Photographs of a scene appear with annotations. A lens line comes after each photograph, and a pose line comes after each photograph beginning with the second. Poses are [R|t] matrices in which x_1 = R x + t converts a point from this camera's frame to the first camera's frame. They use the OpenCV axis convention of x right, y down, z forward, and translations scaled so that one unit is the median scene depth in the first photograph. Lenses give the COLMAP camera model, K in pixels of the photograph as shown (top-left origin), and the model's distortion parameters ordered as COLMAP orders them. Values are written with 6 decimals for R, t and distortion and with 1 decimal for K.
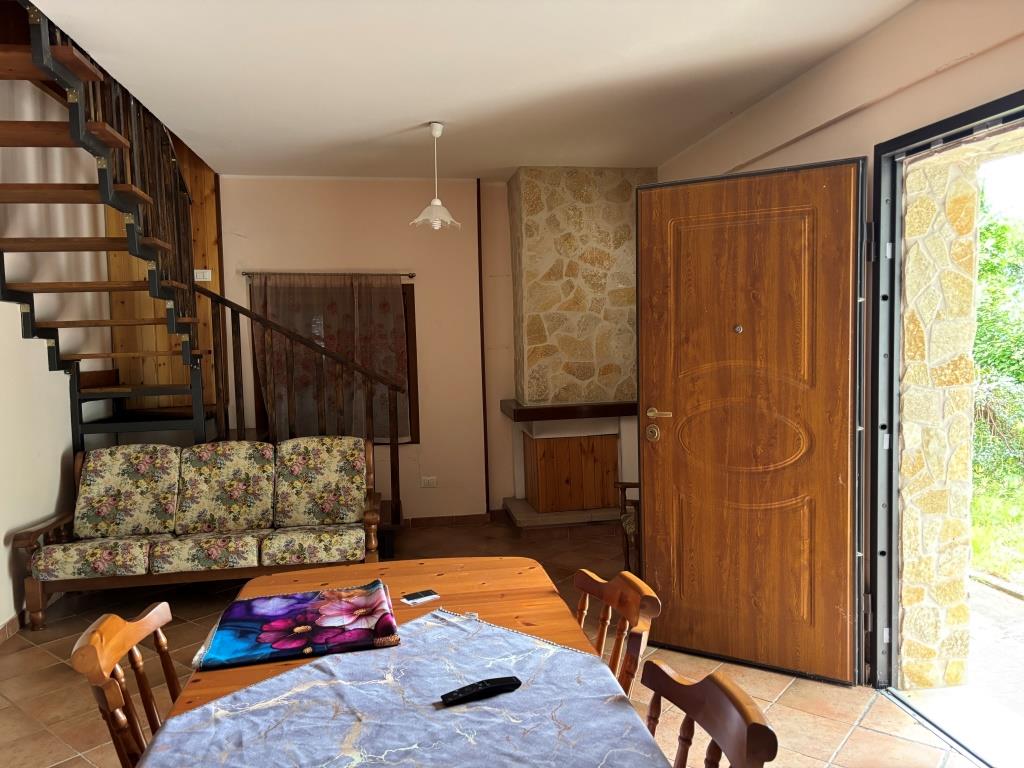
lens RADIAL K [[764.3, 0, 515.8], [0, 764.3, 385.7], [0, 0, 1]] dist [0.046769, -0.050922]
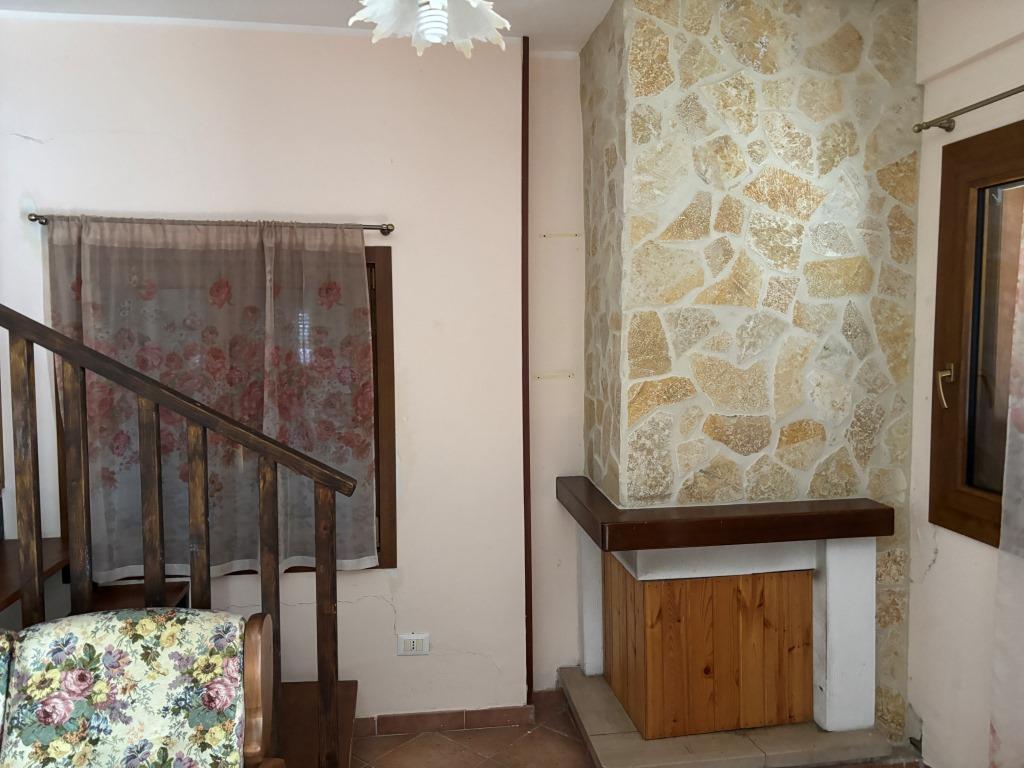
lens RADIAL K [[770.6, 0, 493.6], [0, 770.6, 360.6], [0, 0, 1]] dist [-0.004774, -0.002201]
pose [[0.999214, 0.017075, -0.035769, -0.049996], [-0.017961, 0.999536, -0.024590, -0.050426], [0.035332, 0.025213, 0.999058, 0.530127]]
